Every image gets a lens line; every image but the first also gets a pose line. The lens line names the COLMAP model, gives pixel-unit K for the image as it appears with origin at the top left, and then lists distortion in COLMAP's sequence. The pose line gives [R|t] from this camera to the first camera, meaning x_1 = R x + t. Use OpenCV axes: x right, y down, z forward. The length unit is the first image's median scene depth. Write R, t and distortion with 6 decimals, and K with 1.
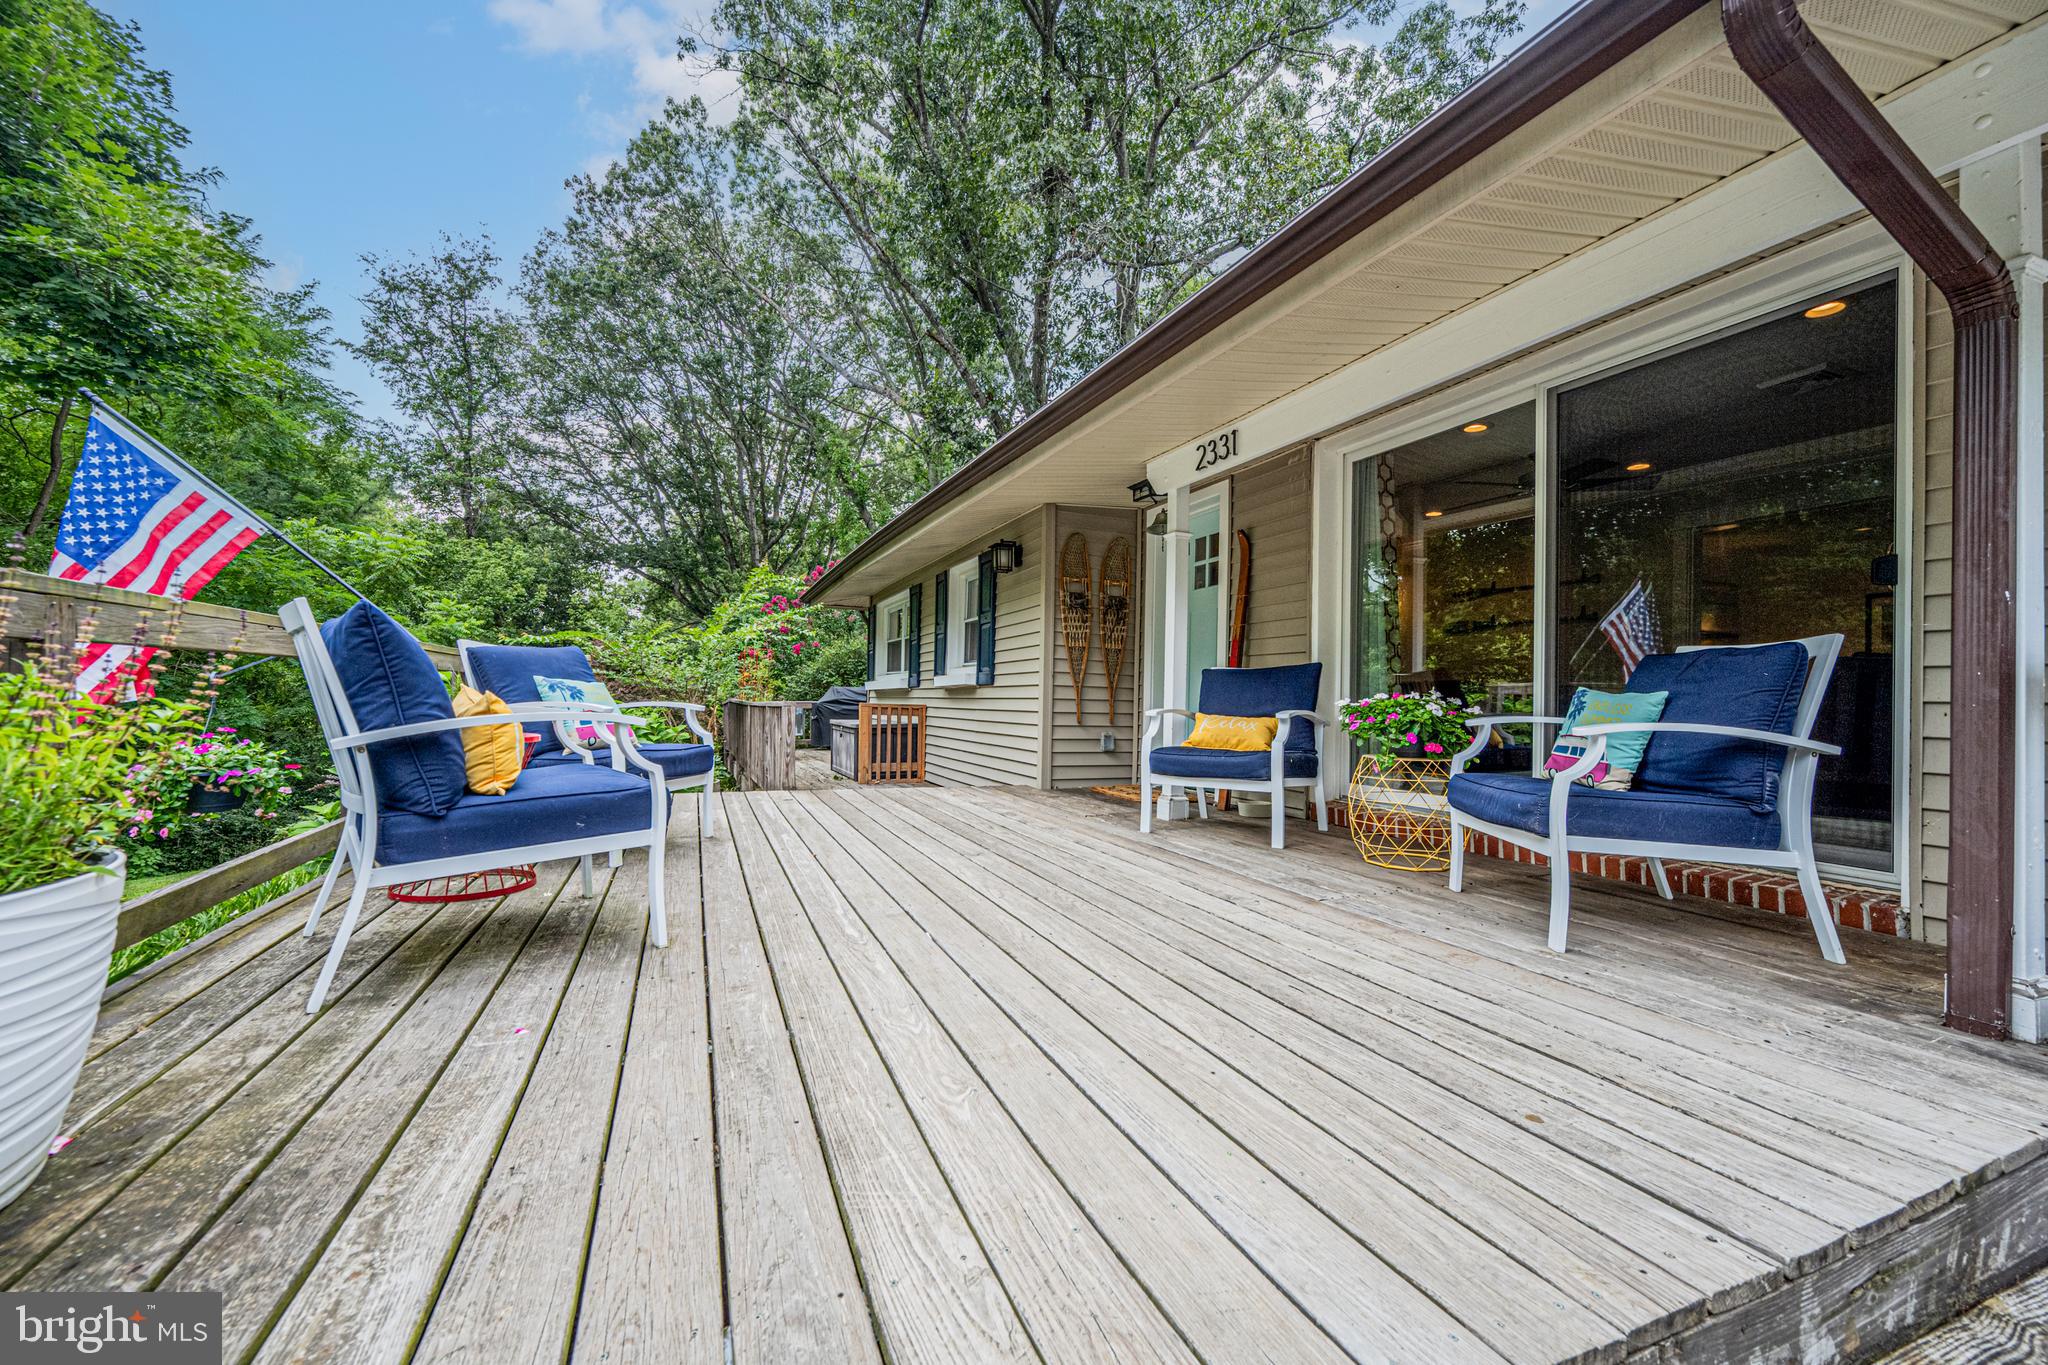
lens RADIAL K [[826.3, 0, 1027.6], [0, 826.3, 691.3], [0, 0, 1]] dist [-0.003130, -0.001961]
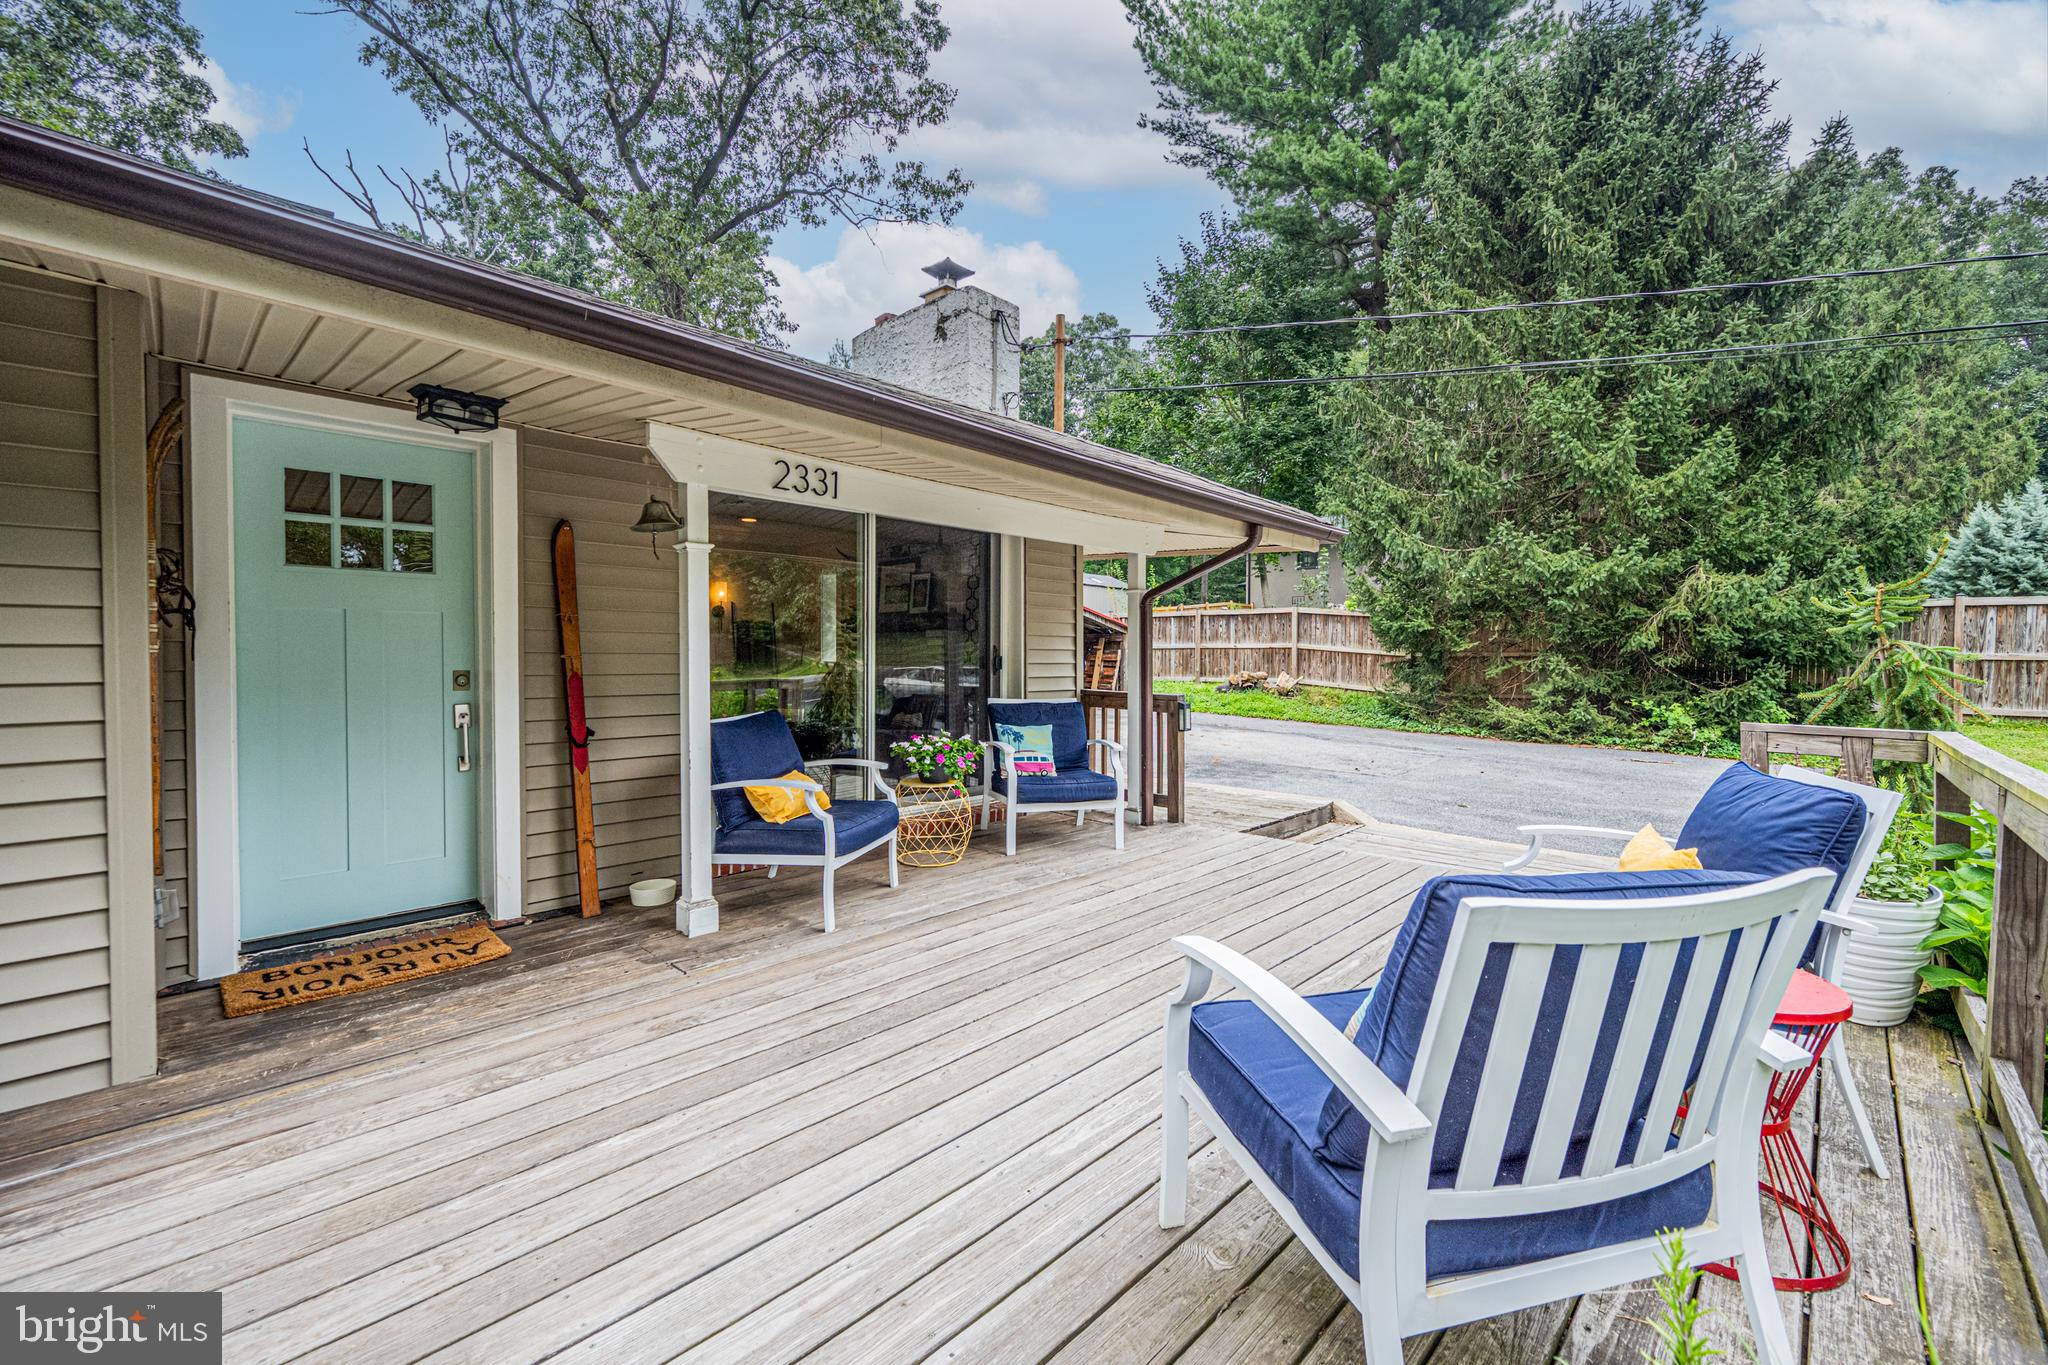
lens RADIAL K [[869.9, 0, 1010.0], [0, 869.9, 670.3], [0, 0, 1]] dist [-0.000648, 0.000224]
pose [[-0.393585, -0.038317, 0.918489, -1.155954], [-0.016325, 0.999265, 0.034691, -0.200294], [-0.919143, -0.001341, -0.393921, 1.885813]]
